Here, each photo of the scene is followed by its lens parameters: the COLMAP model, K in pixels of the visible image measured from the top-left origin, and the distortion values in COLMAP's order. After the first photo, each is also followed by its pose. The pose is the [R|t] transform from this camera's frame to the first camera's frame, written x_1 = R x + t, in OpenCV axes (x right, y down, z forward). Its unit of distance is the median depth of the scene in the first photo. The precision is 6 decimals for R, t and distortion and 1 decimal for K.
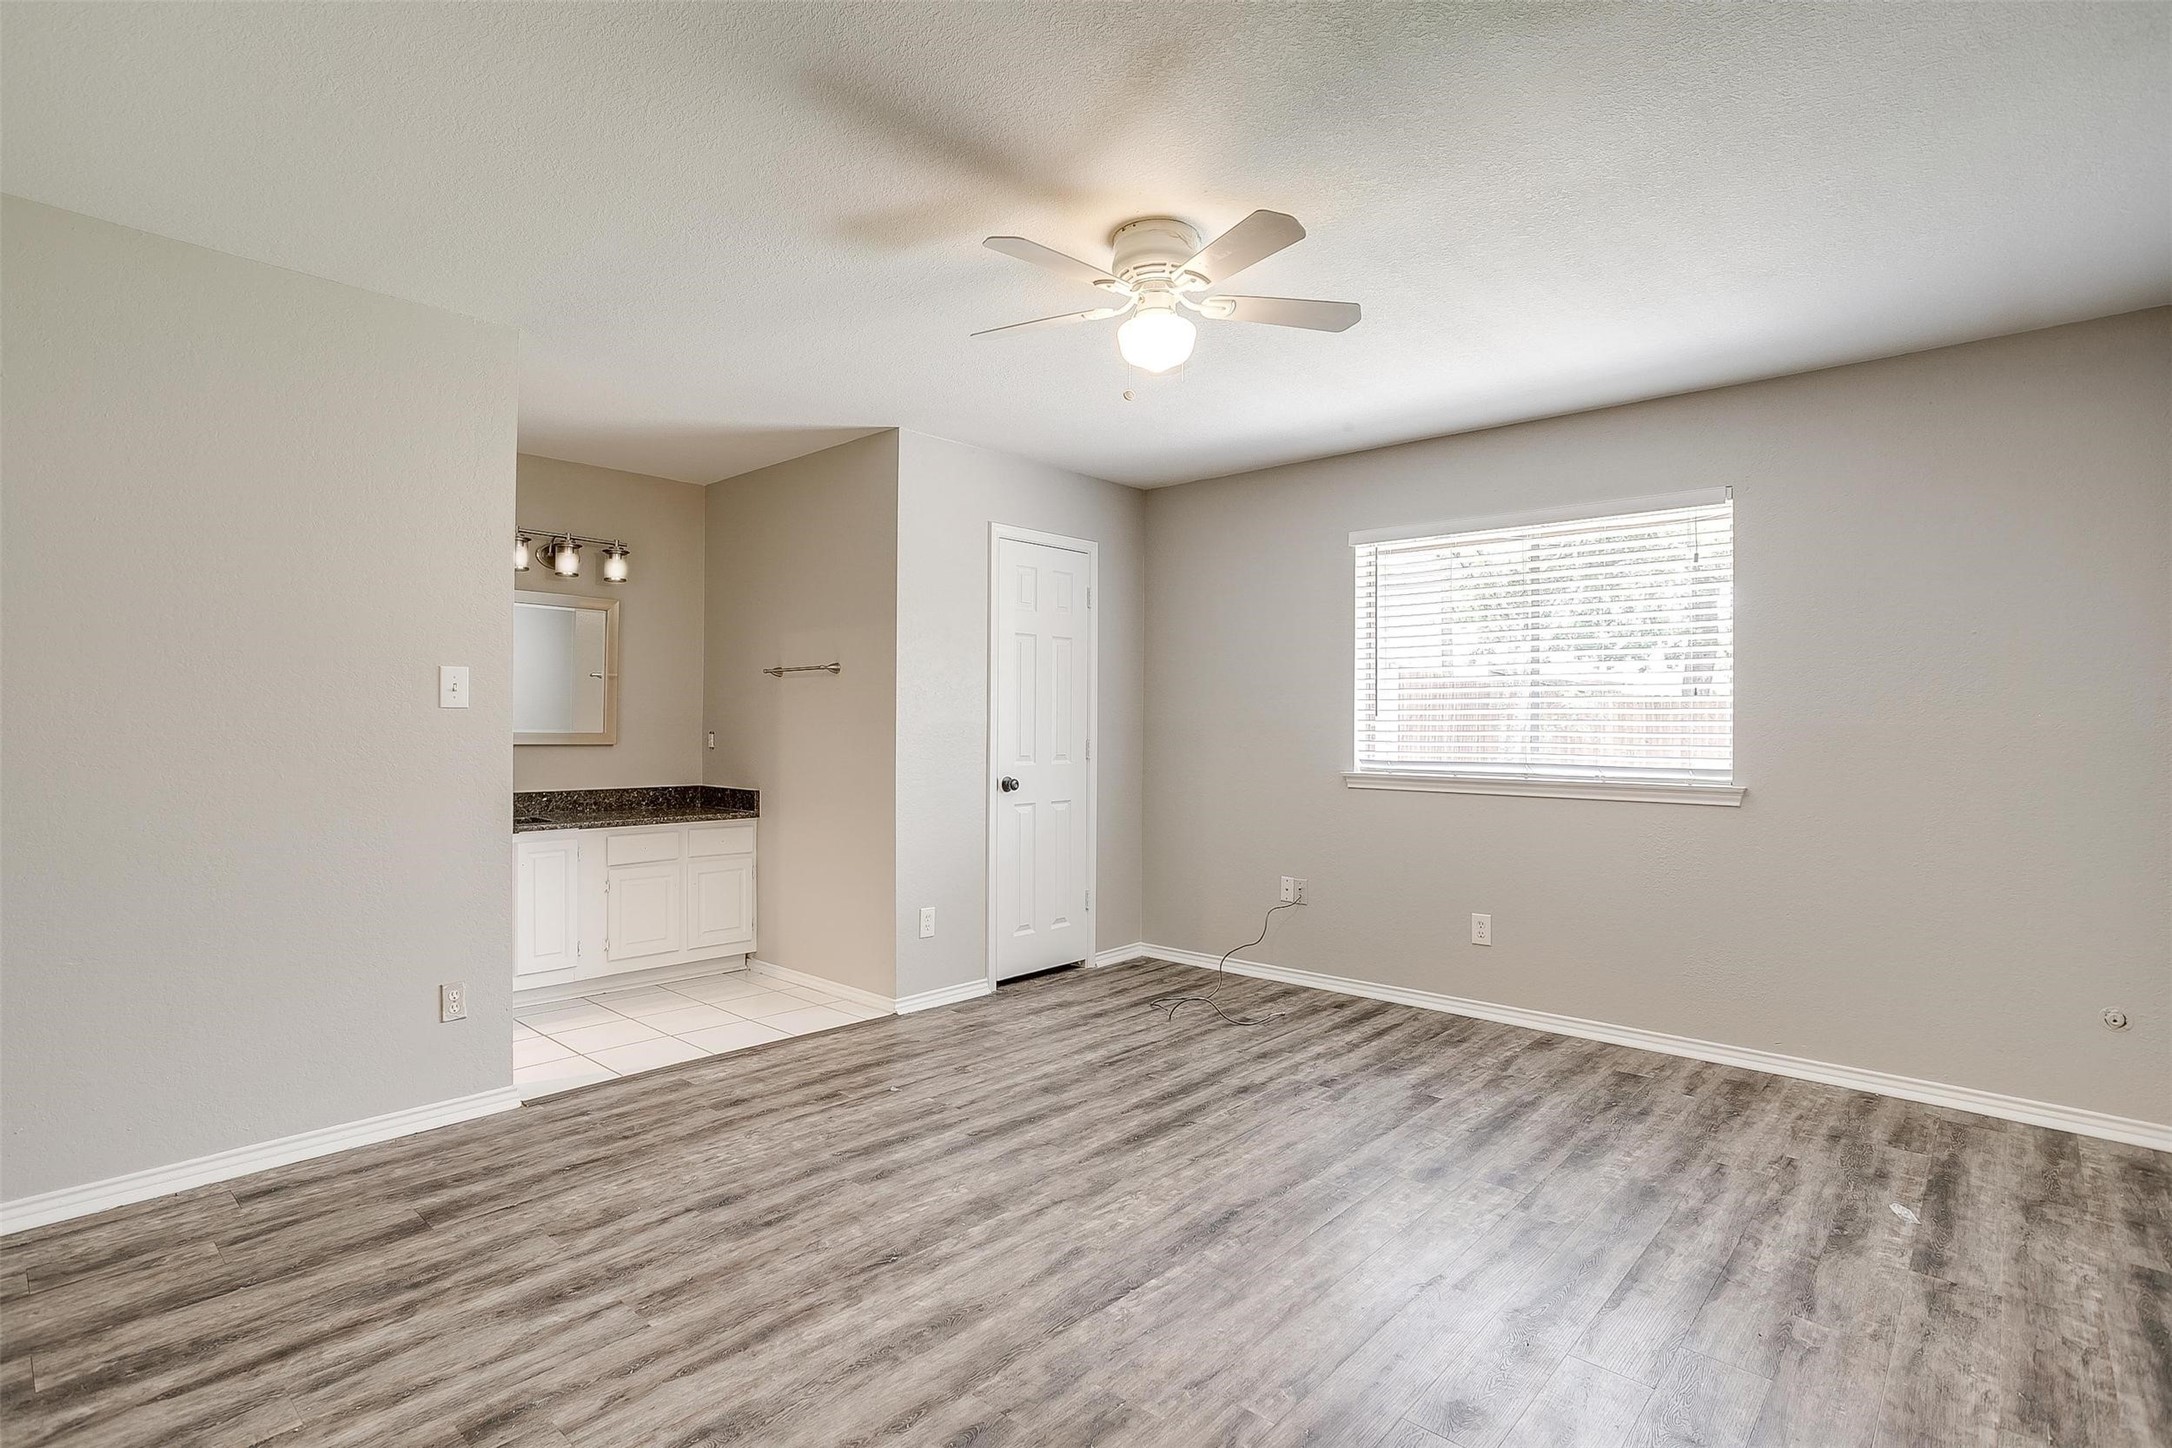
lens RADIAL K [[1057.4, 0, 1083.4], [0, 1057.4, 724.2], [0, 0, 1]] dist [-0.011518, 0.000238]
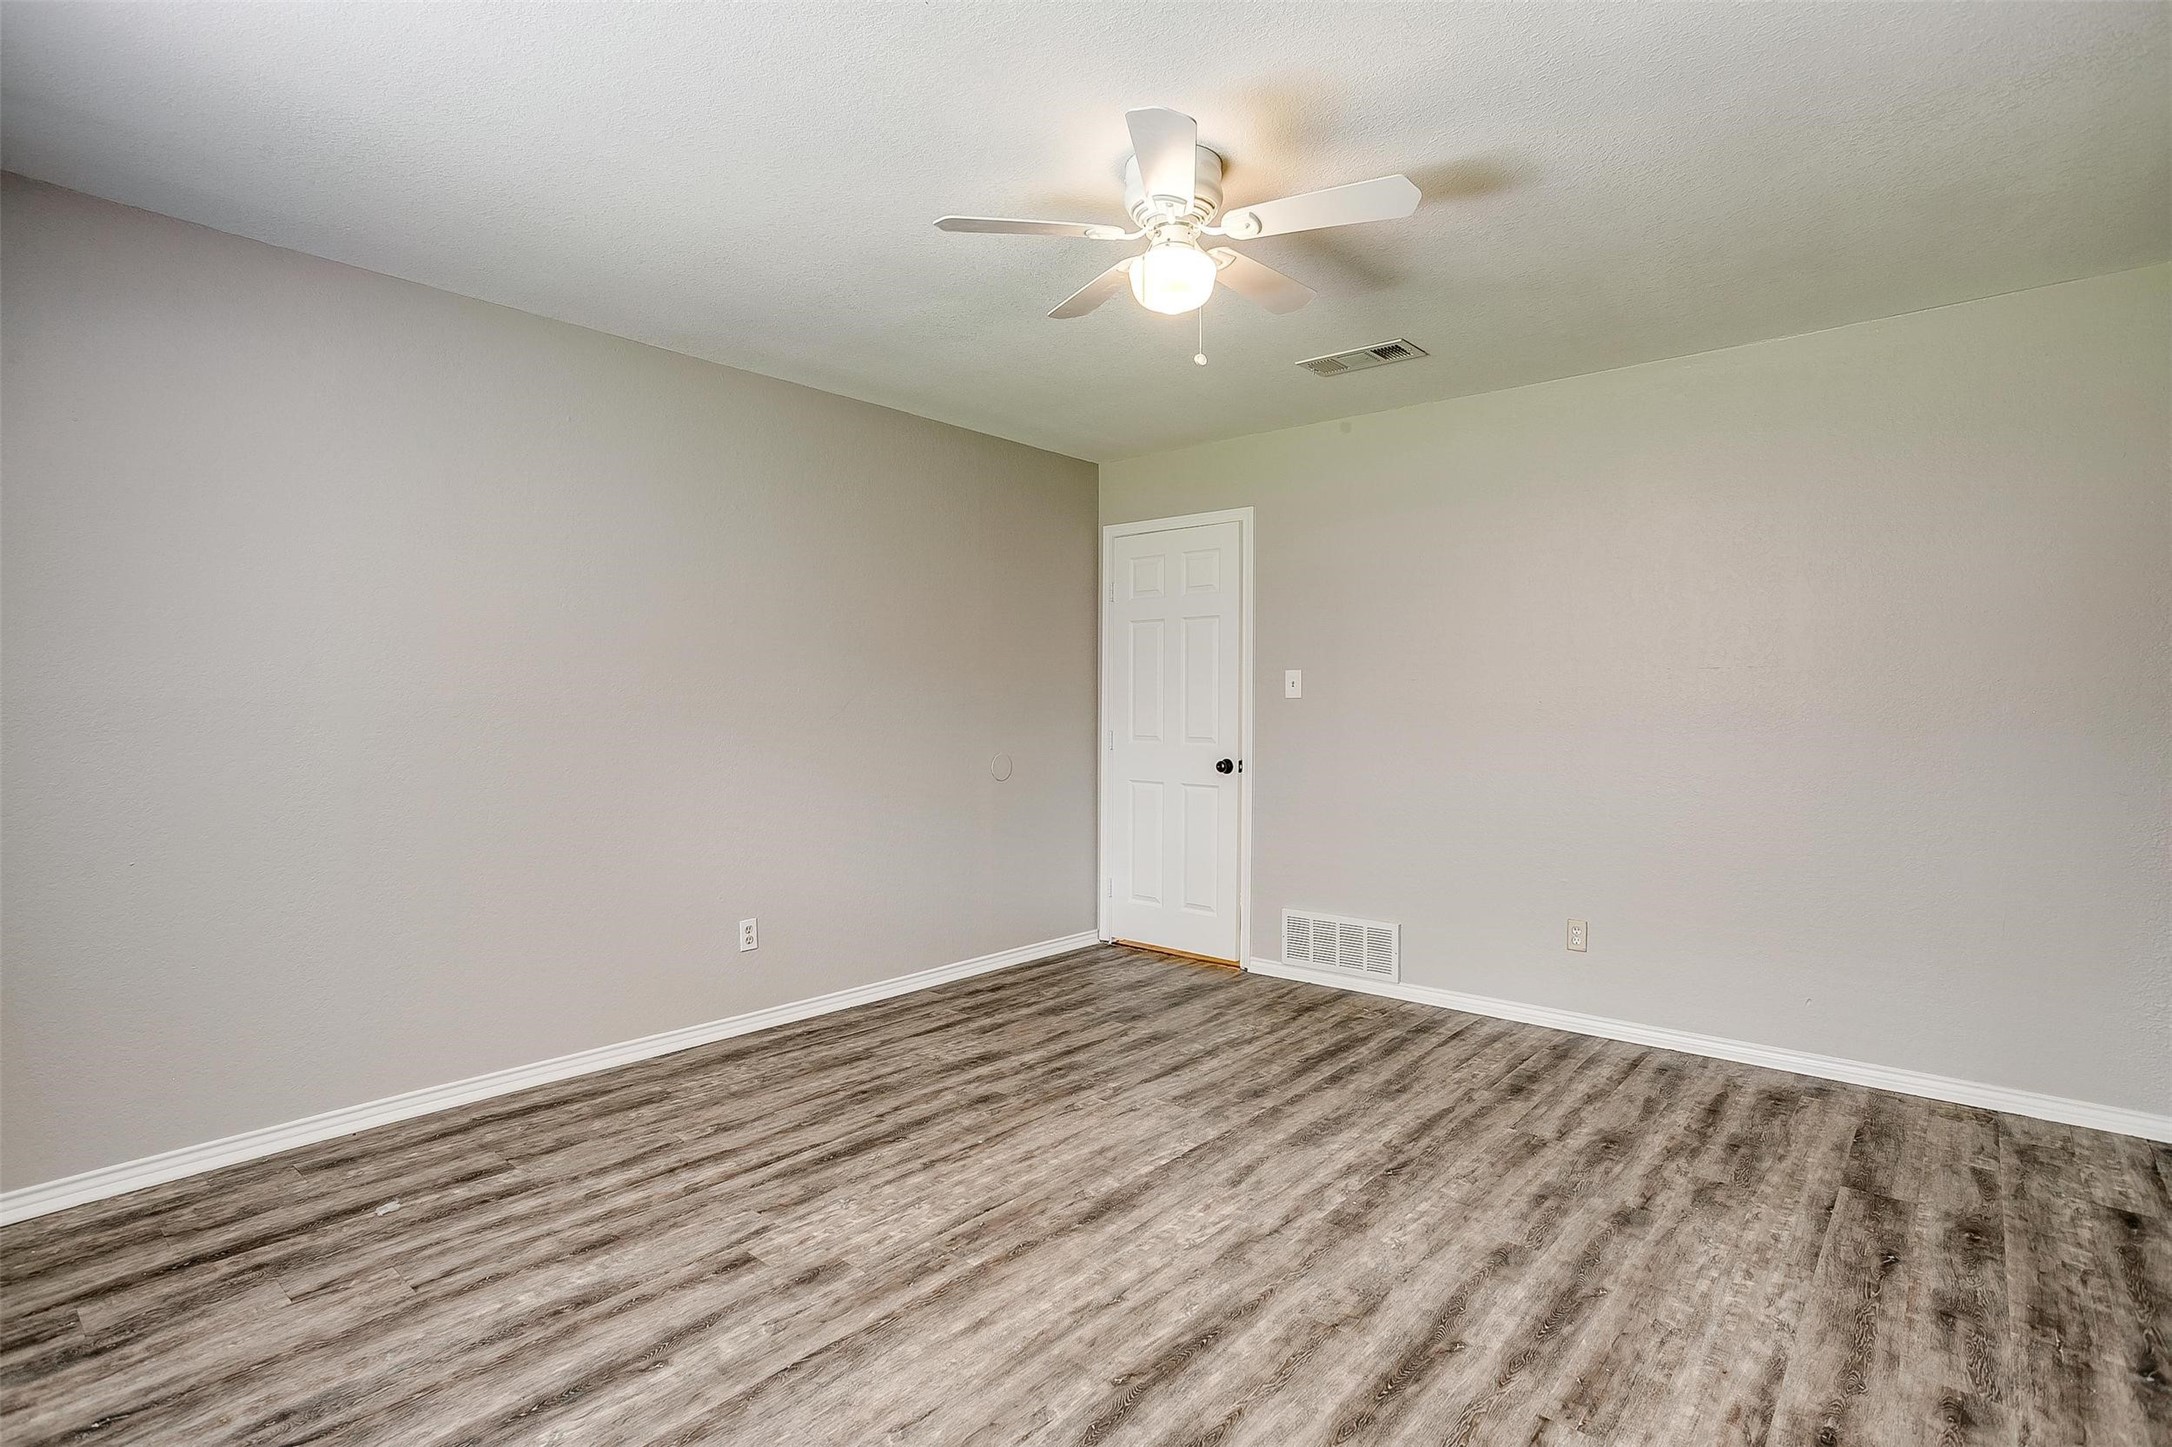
lens RADIAL K [[1057.4, 0, 1086.4], [0, 1057.4, 715.3], [0, 0, 1]] dist [-0.011518, 0.000238]
pose [[-0.999577, -0.006820, -0.028258, 0.159047], [-0.006981, 0.999960, 0.005603, 0.003837], [0.028219, 0.005798, -0.999585, 1.822209]]
